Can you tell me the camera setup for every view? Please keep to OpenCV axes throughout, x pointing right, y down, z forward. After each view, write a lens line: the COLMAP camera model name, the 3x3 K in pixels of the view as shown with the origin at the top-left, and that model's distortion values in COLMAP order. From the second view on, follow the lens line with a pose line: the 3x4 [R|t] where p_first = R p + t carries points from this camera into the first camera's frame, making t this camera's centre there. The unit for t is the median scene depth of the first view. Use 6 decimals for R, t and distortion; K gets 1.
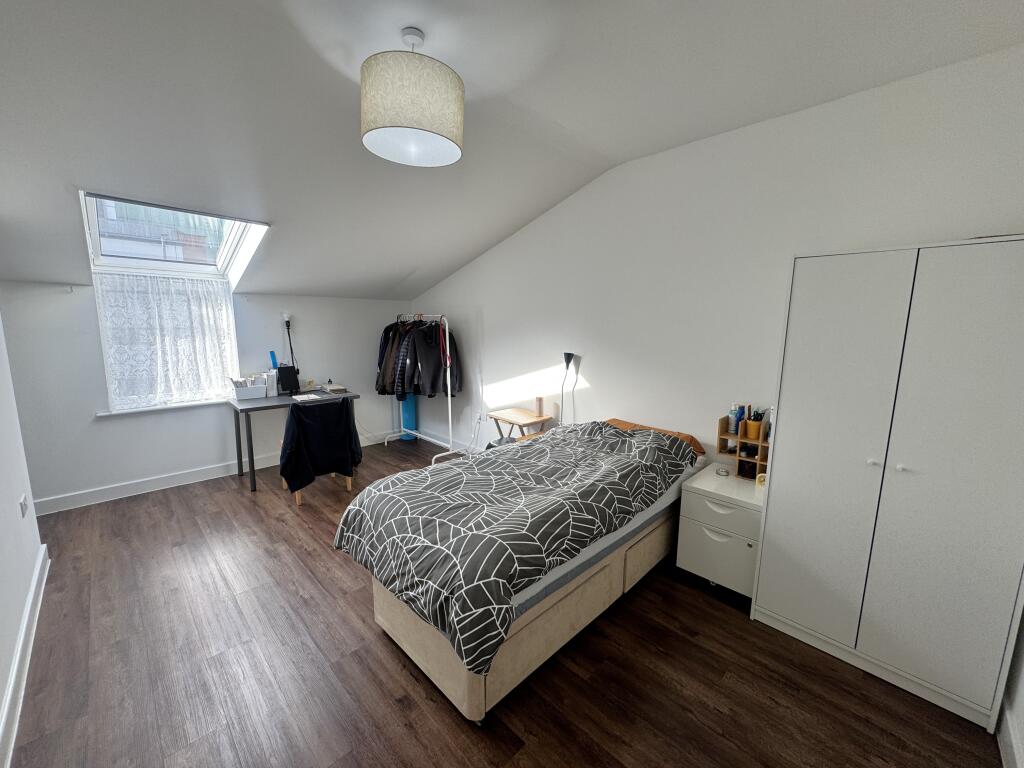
lens RADIAL K [[406.4, 0, 512.0], [0, 406.4, 384.0], [0, 0, 1]] dist [-0.001555, -0.000030]
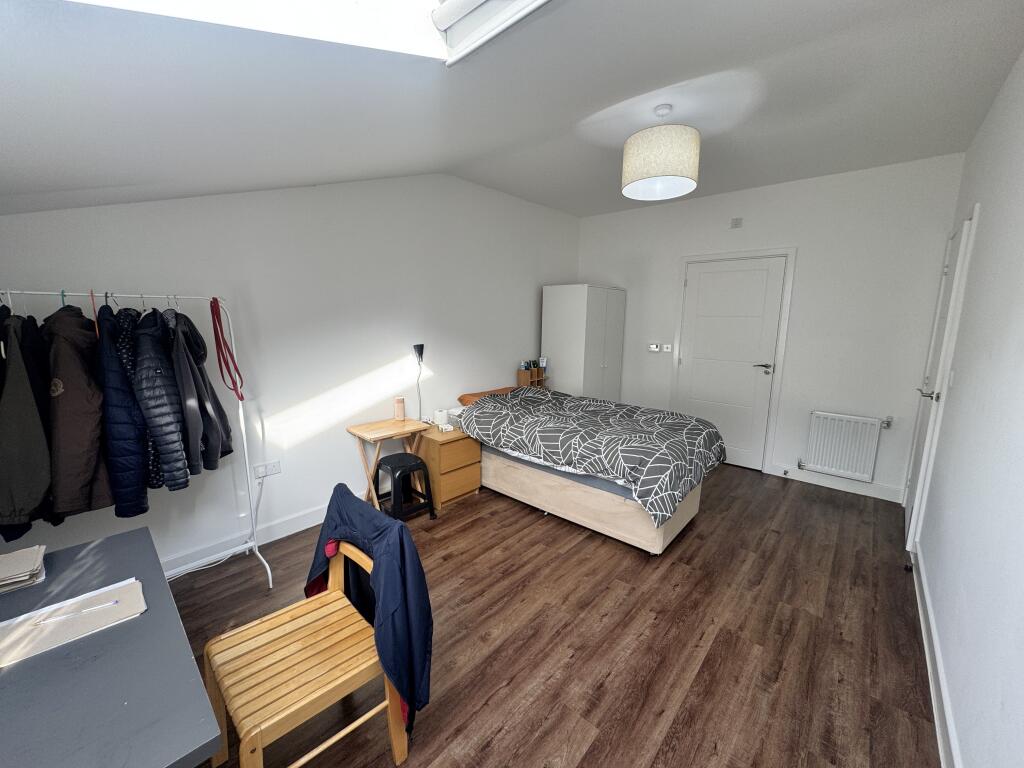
lens RADIAL K [[406.4, 0, 512.0], [0, 406.4, 384.0], [0, 0, 1]] dist [-0.001555, -0.000030]
pose [[-0.064042, -0.175348, 0.982421, -0.848135], [0.135840, 0.973748, 0.182655, -0.132384], [-0.988659, 0.145150, -0.038541, 0.830402]]
